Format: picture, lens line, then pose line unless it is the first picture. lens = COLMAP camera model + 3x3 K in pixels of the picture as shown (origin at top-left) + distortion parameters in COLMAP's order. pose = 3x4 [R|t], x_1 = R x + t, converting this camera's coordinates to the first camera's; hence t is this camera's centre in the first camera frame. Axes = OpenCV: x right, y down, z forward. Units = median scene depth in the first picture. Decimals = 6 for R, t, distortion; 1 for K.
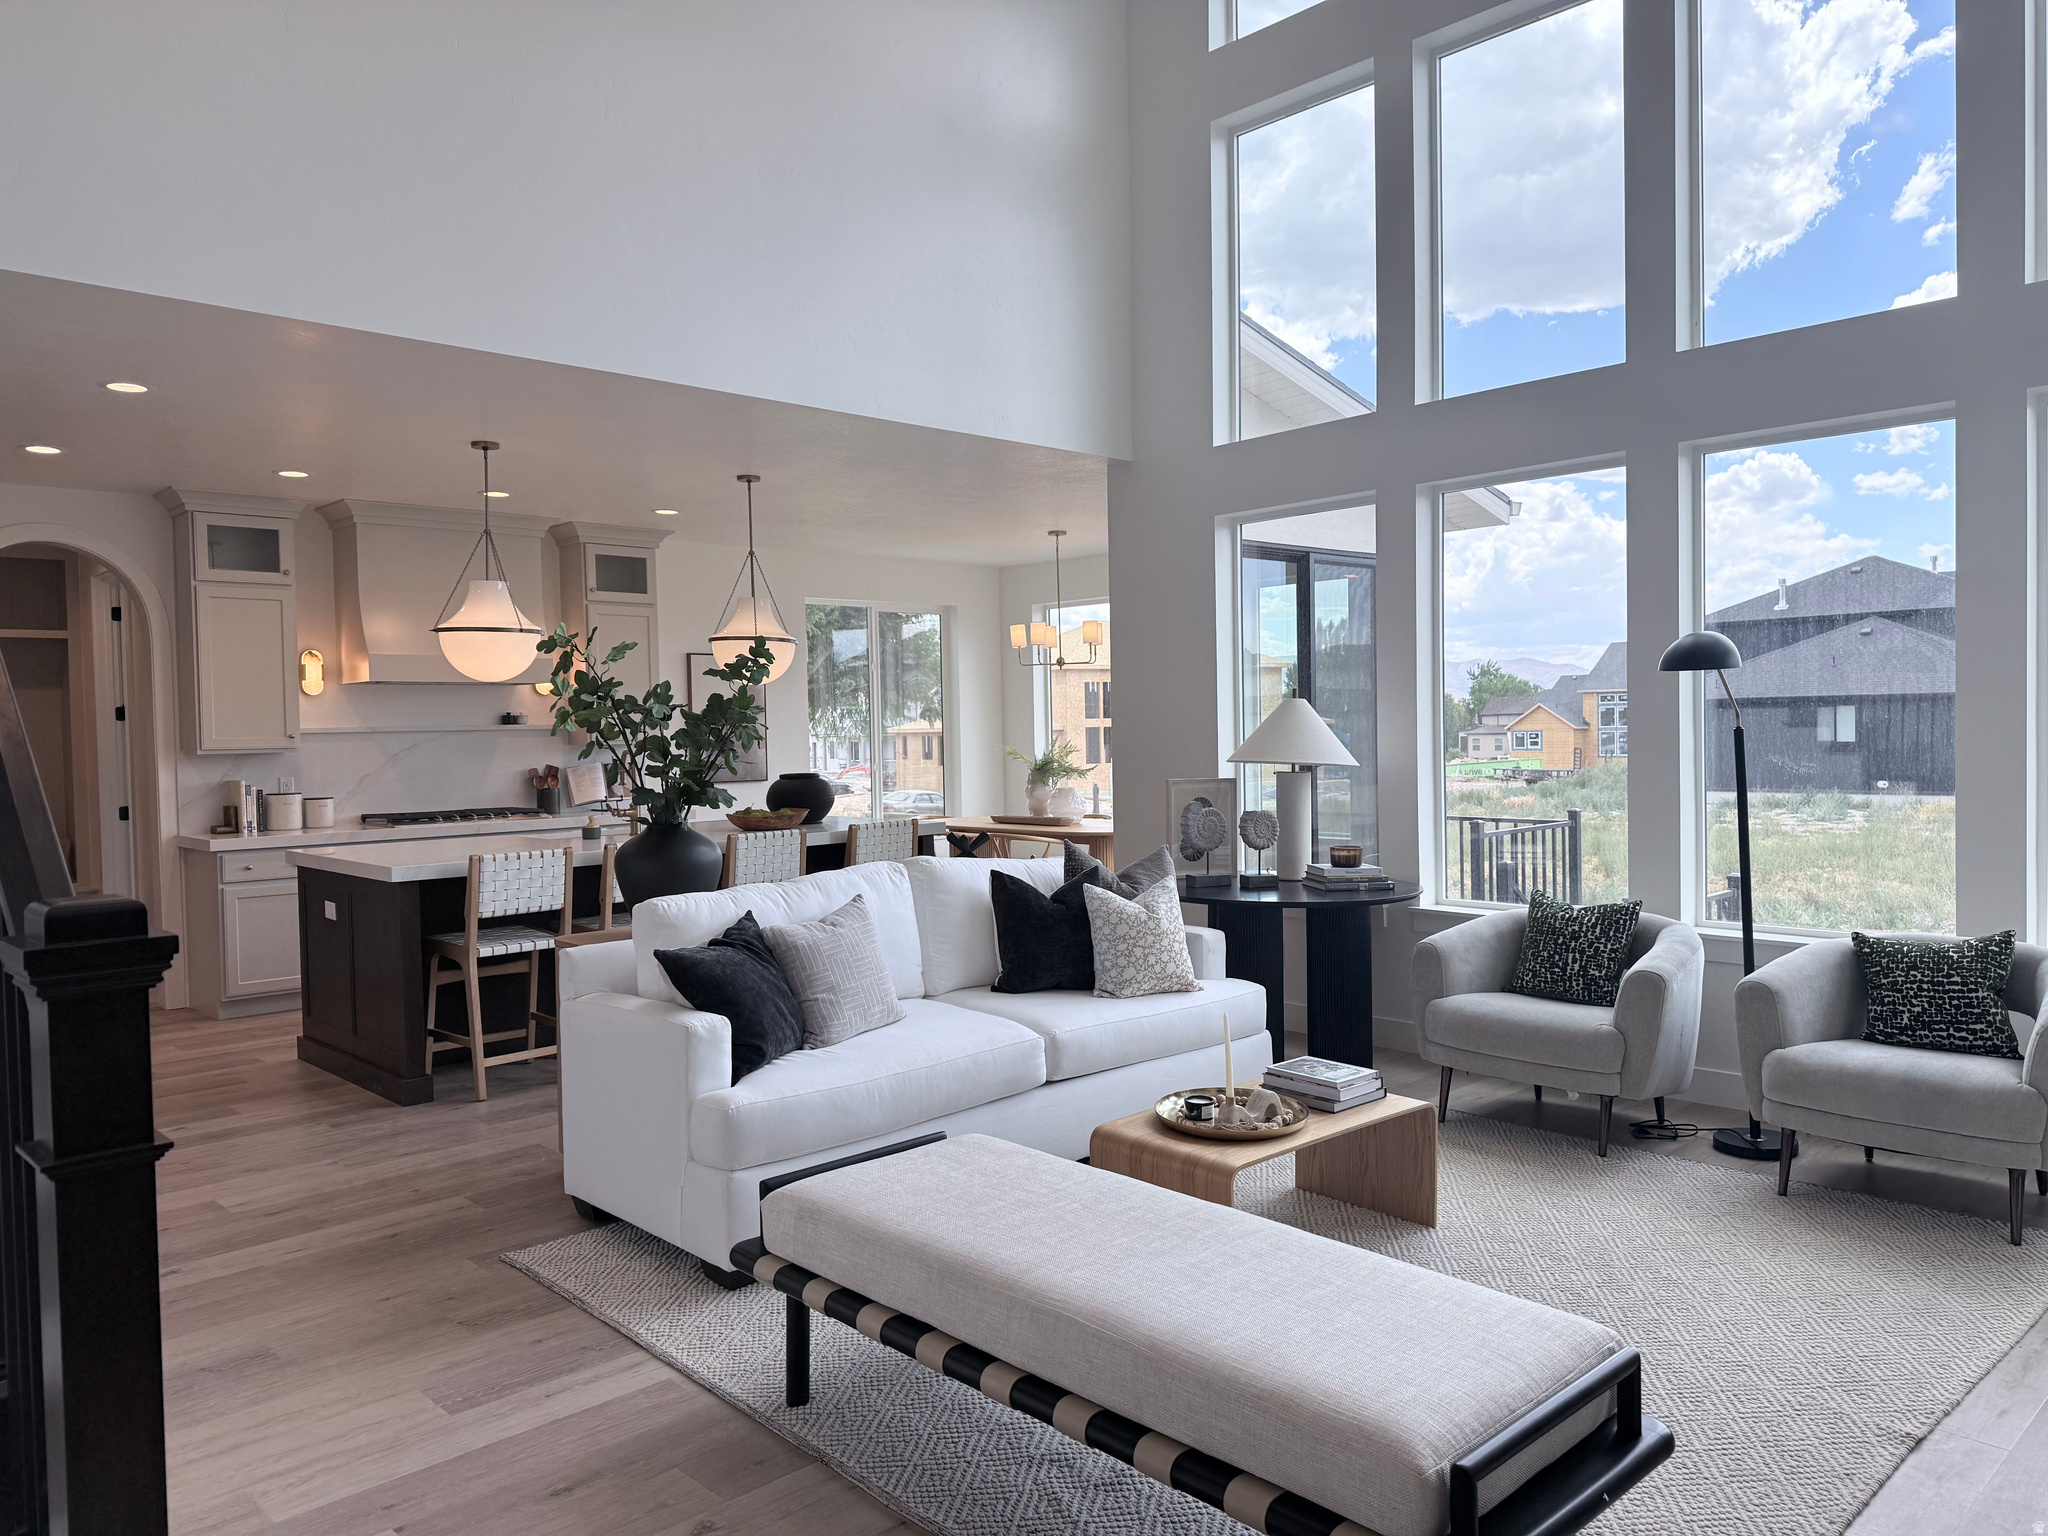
lens RADIAL K [[1458.0, 0, 1029.7], [0, 1458.0, 774.8], [0, 0, 1]] dist [0.072687, -0.062461]
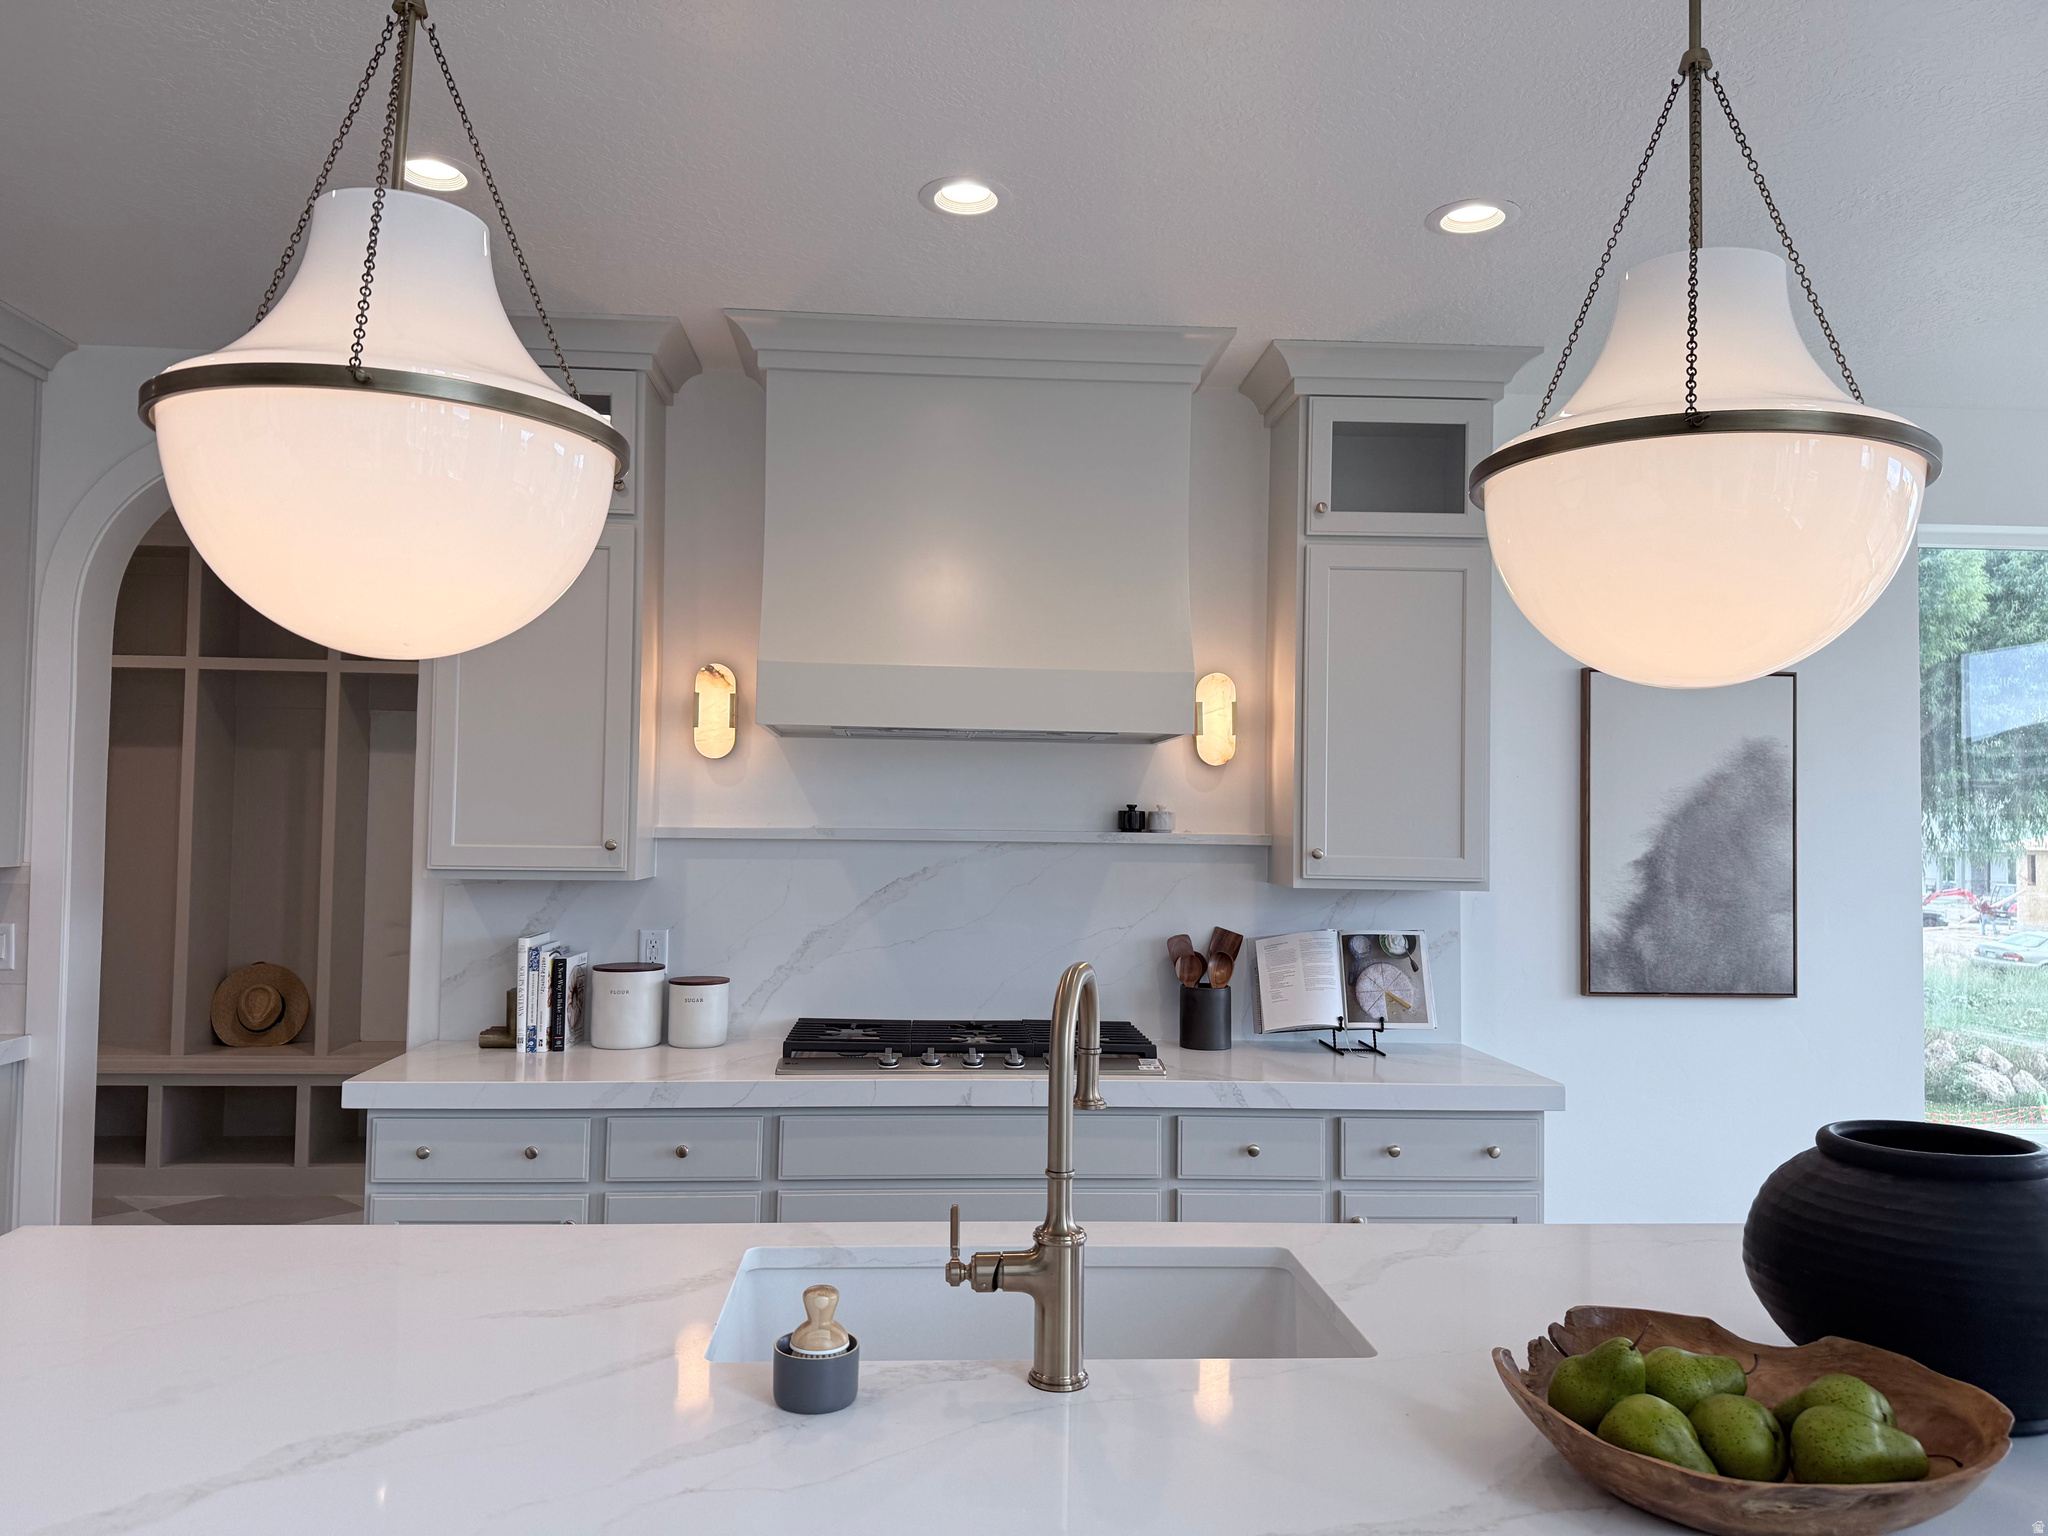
lens RADIAL K [[1458.0, 0, 979.7], [0, 1458.0, 765.0], [0, 0, 1]] dist [0.072687, -0.062461]
pose [[0.769281, 0.004974, -0.638892, -0.122800], [-0.051463, 0.997203, -0.054203, -0.031174], [0.636835, 0.074576, 0.767385, 0.705753]]
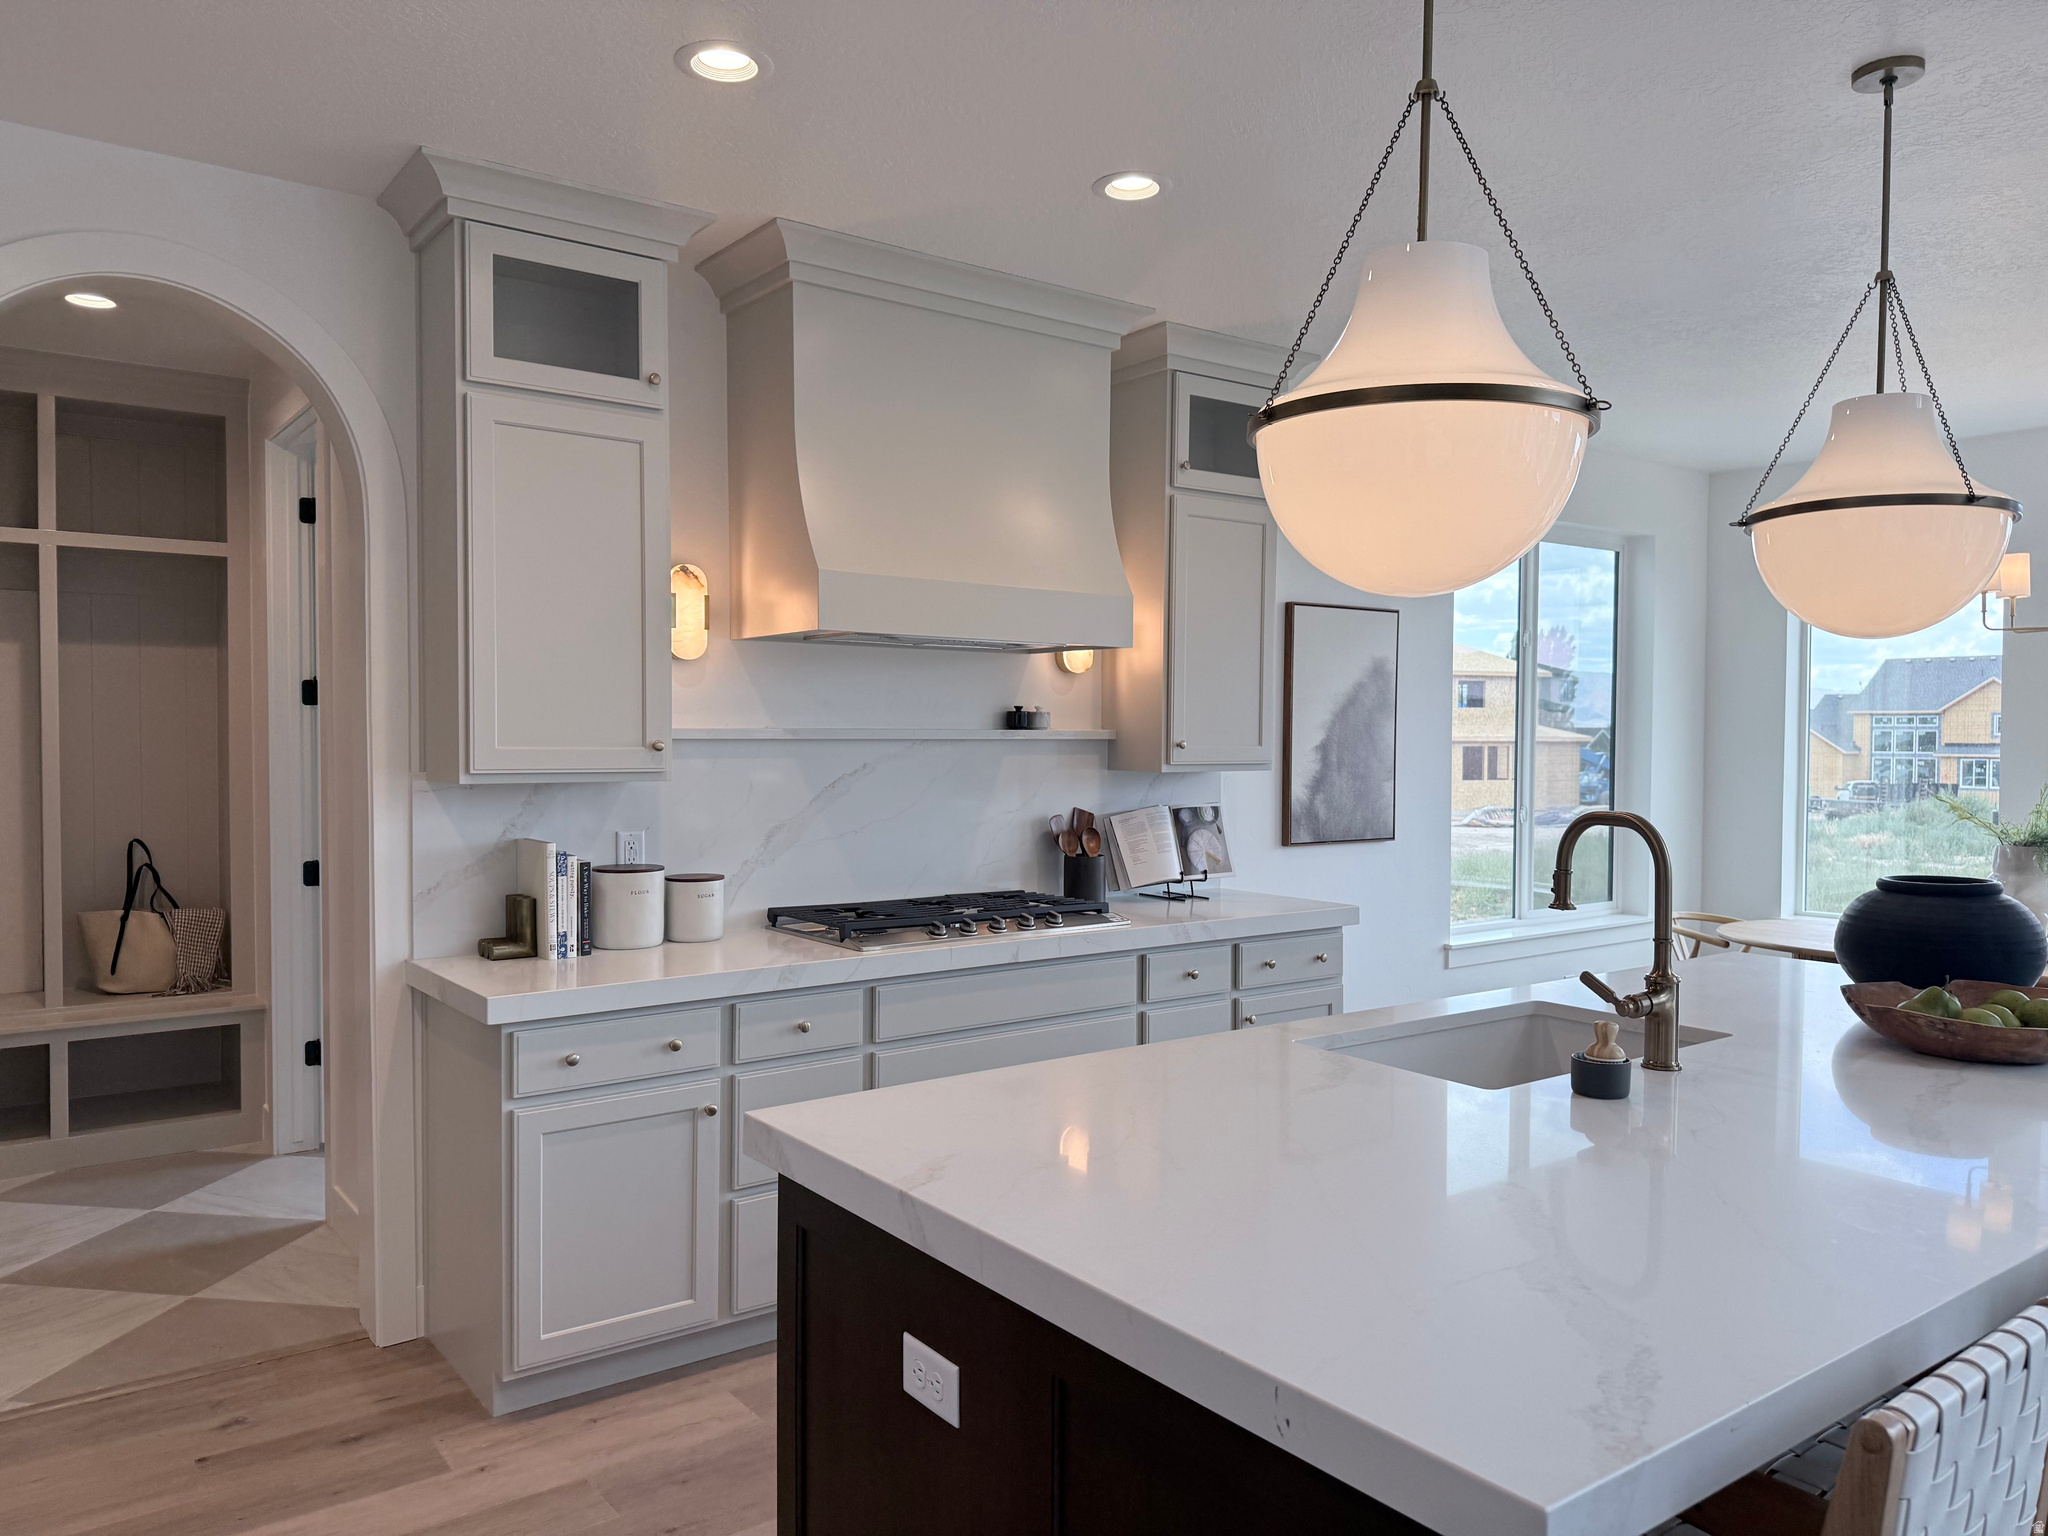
lens RADIAL K [[1458.0, 0, 1033.7], [0, 1458.0, 785.7], [0, 0, 1]] dist [0.072687, -0.062461]
pose [[0.993773, 0.027256, -0.108037, -0.325609], [-0.027025, 0.999628, 0.003598, -0.018196], [0.108095, -0.000656, 0.994140, 0.551482]]
